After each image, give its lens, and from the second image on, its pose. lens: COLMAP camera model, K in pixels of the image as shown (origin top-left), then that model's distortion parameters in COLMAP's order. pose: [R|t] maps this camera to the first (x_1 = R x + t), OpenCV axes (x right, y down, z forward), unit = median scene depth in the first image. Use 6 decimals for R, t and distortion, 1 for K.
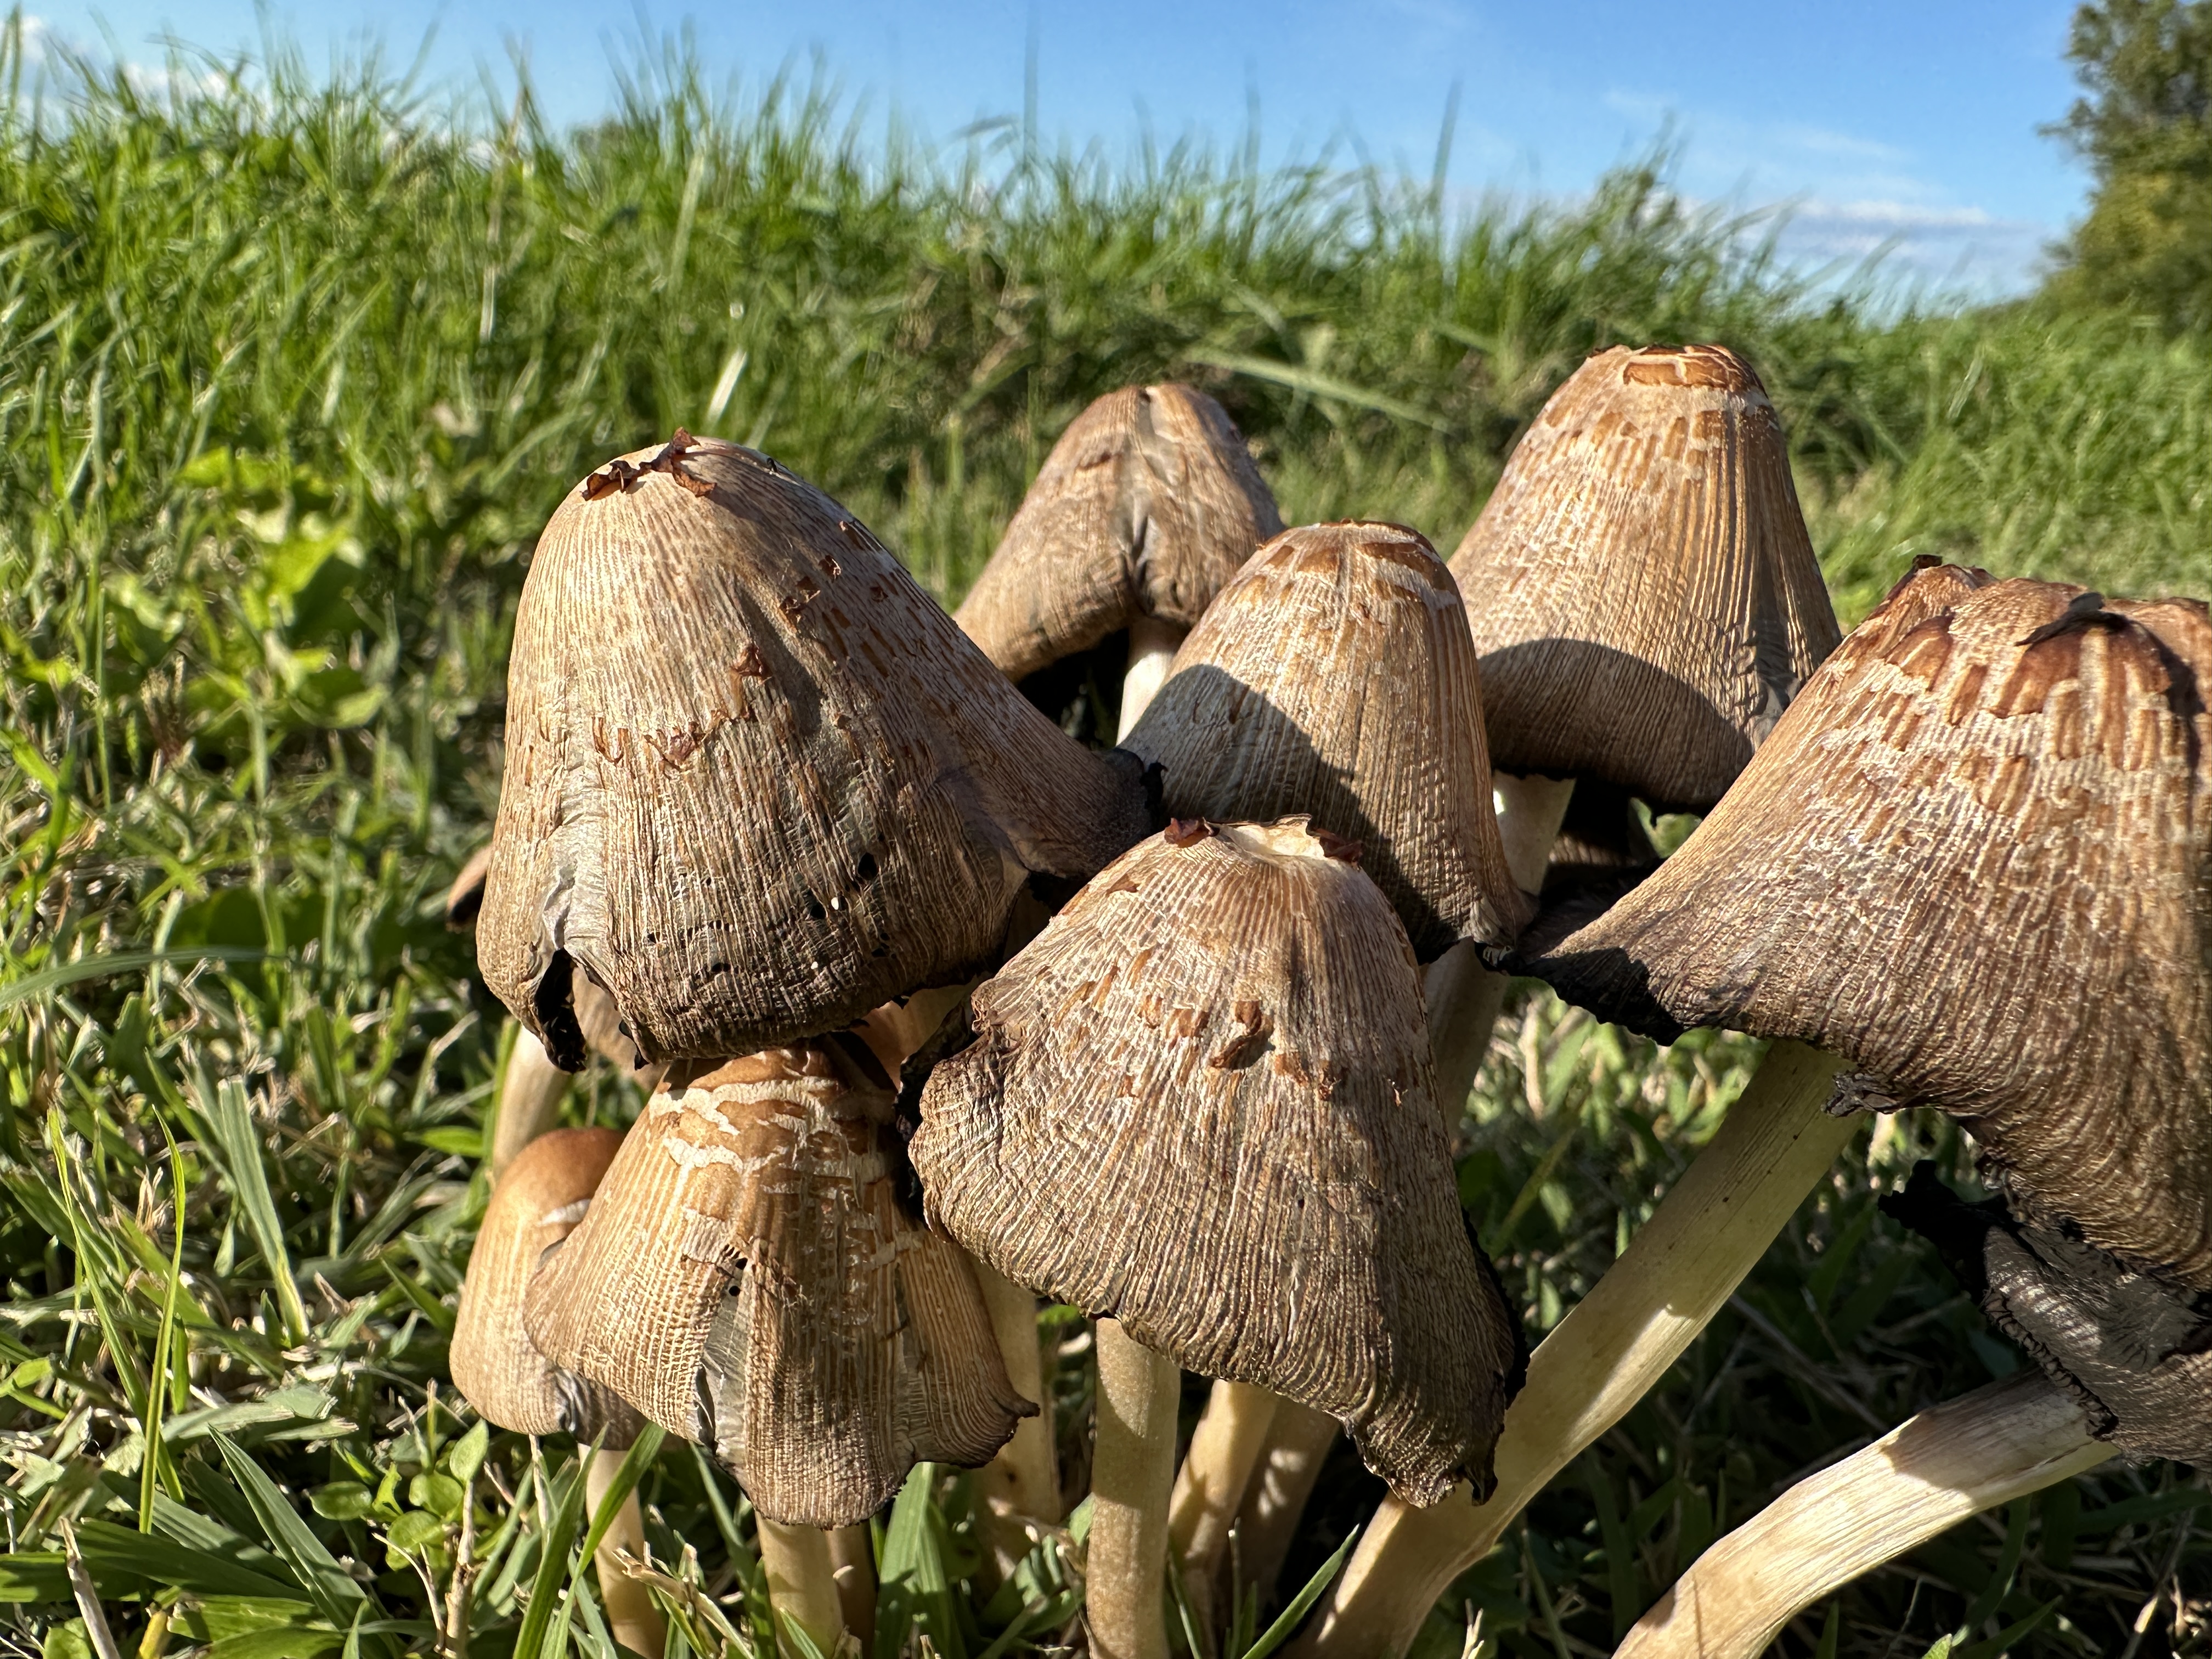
lens RADIAL K [[1563.2, 0, 1098.2], [0, 1563.2, 832.1], [0, 0, 1]] dist [0.032328, -0.058573]
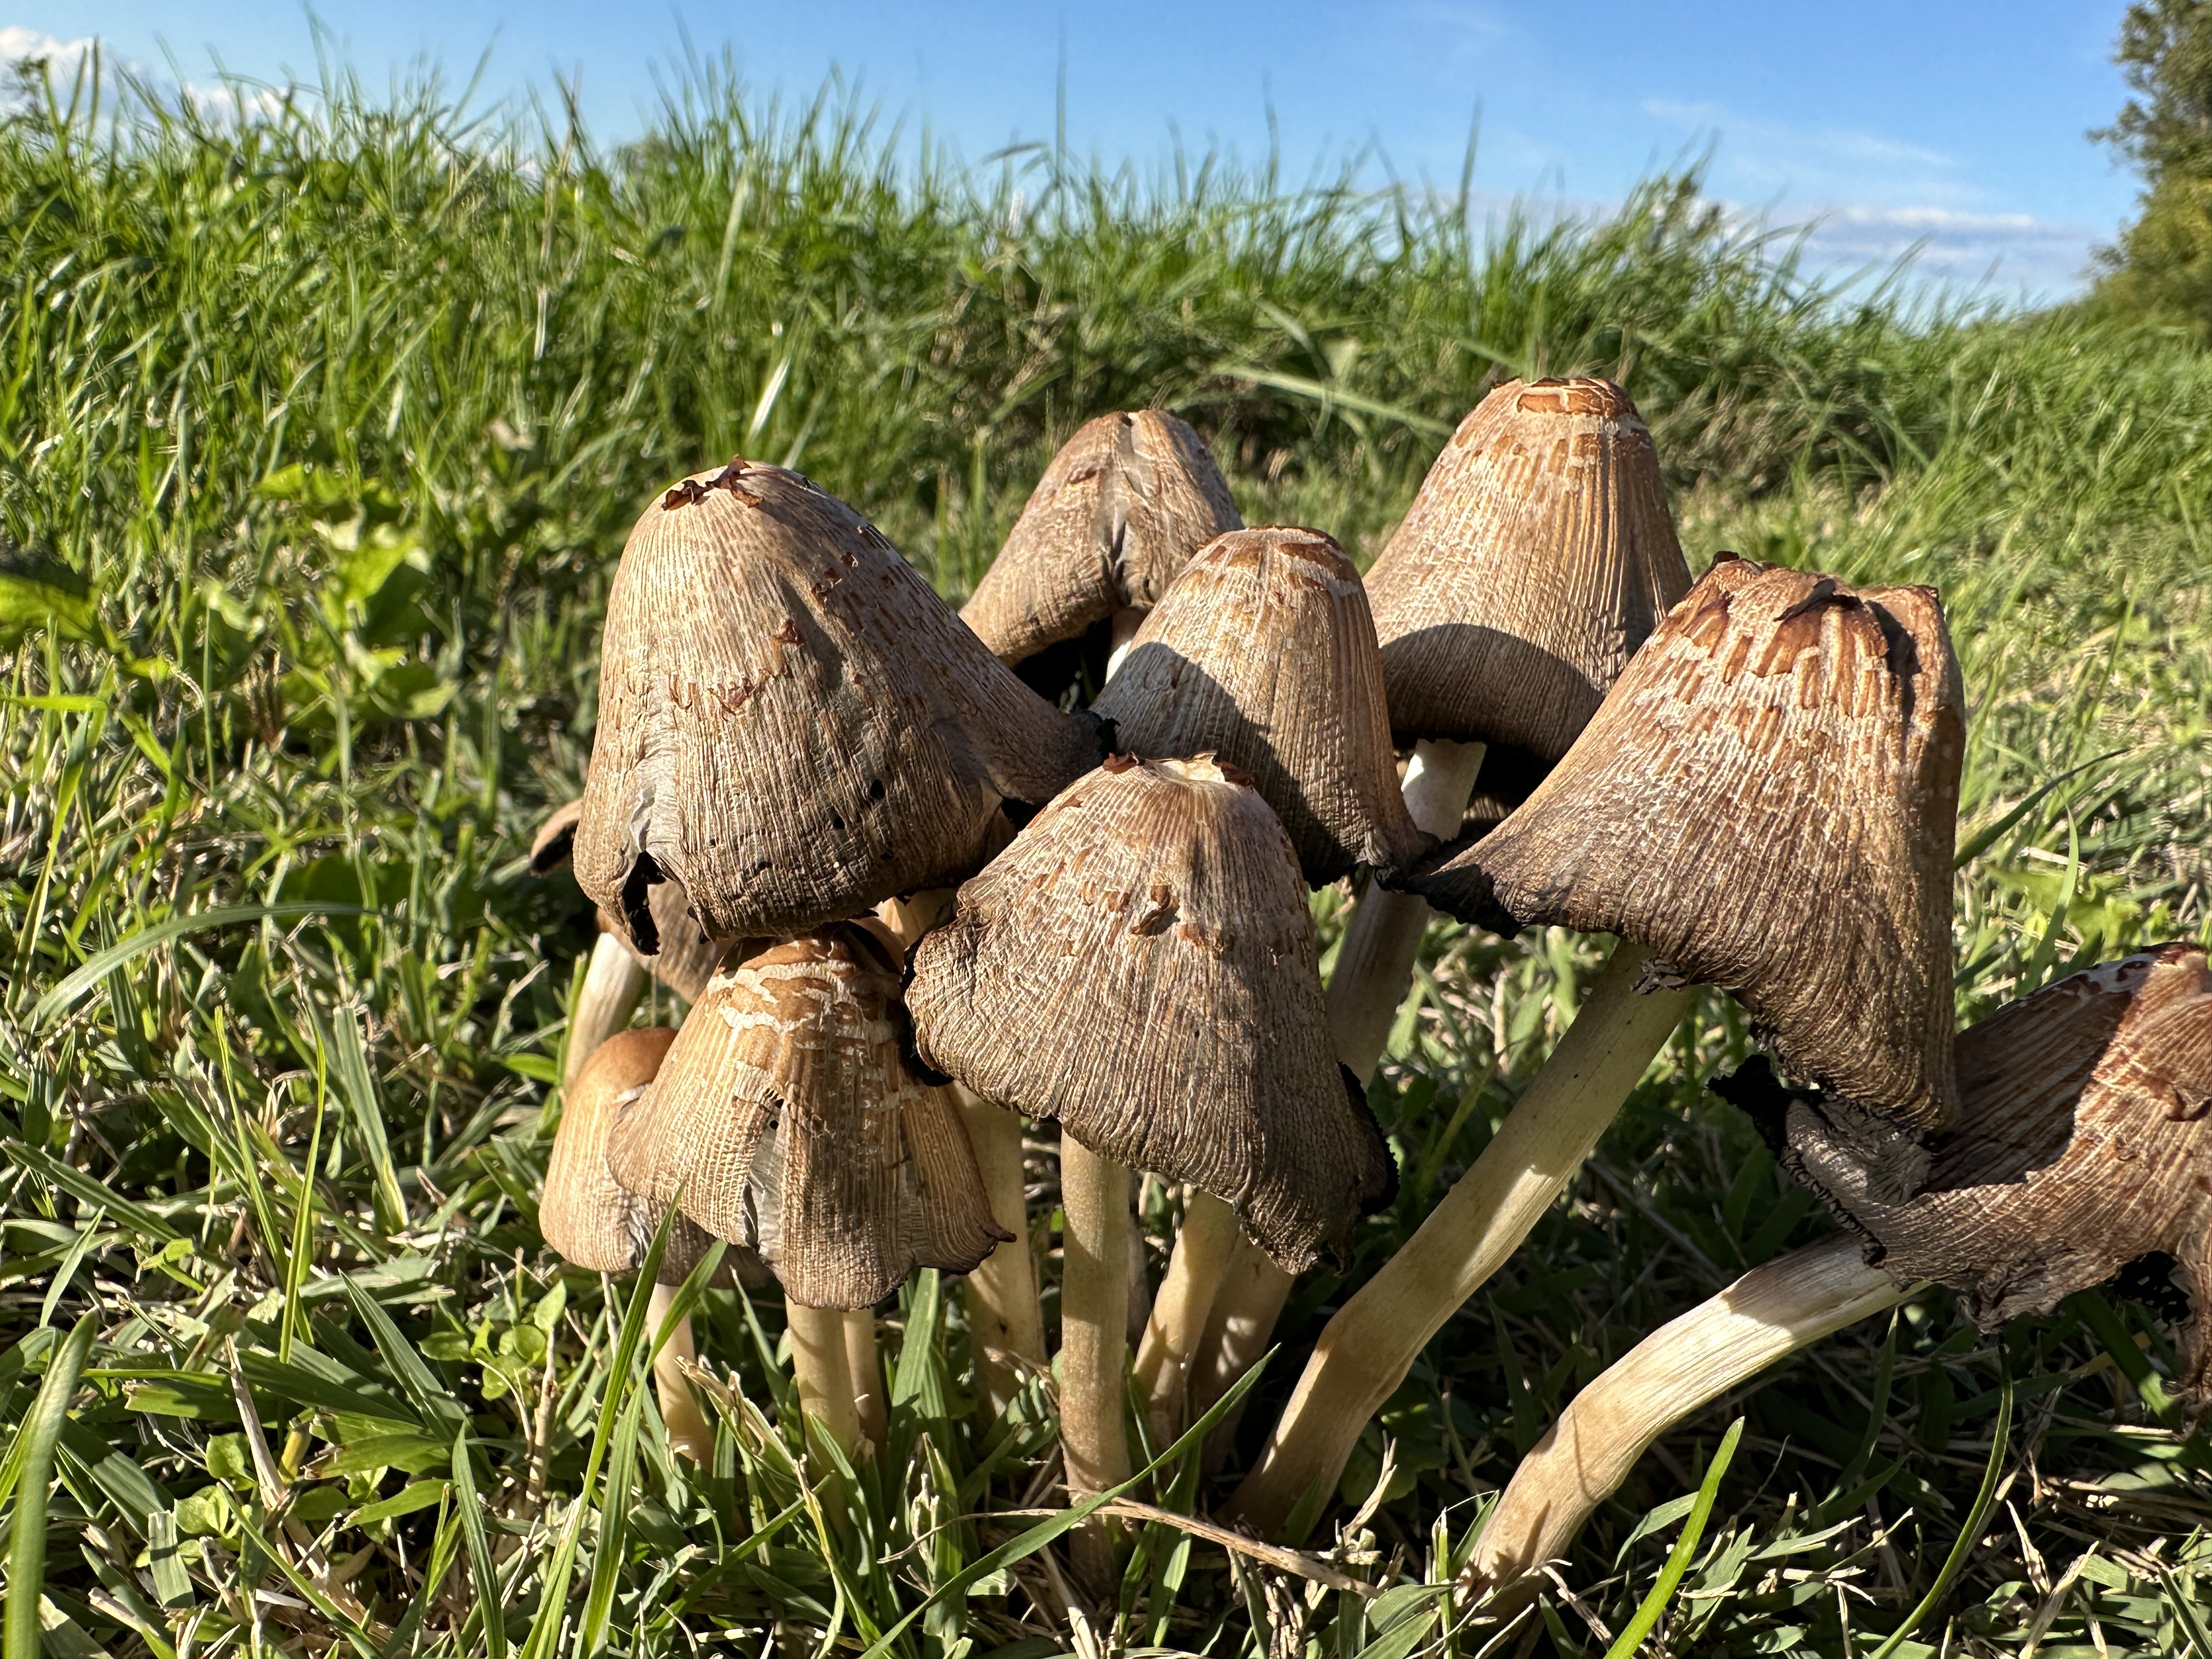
lens RADIAL K [[1563.2, 0, 1092.0], [0, 1563.2, 824.7], [0, 0, 1]] dist [0.032328, -0.058573]
pose [[0.999641, 0.003010, -0.026628, 0.041090], [-0.003287, 0.999941, -0.010341, 0.039484], [0.026595, 0.010425, 0.999592, -0.184706]]
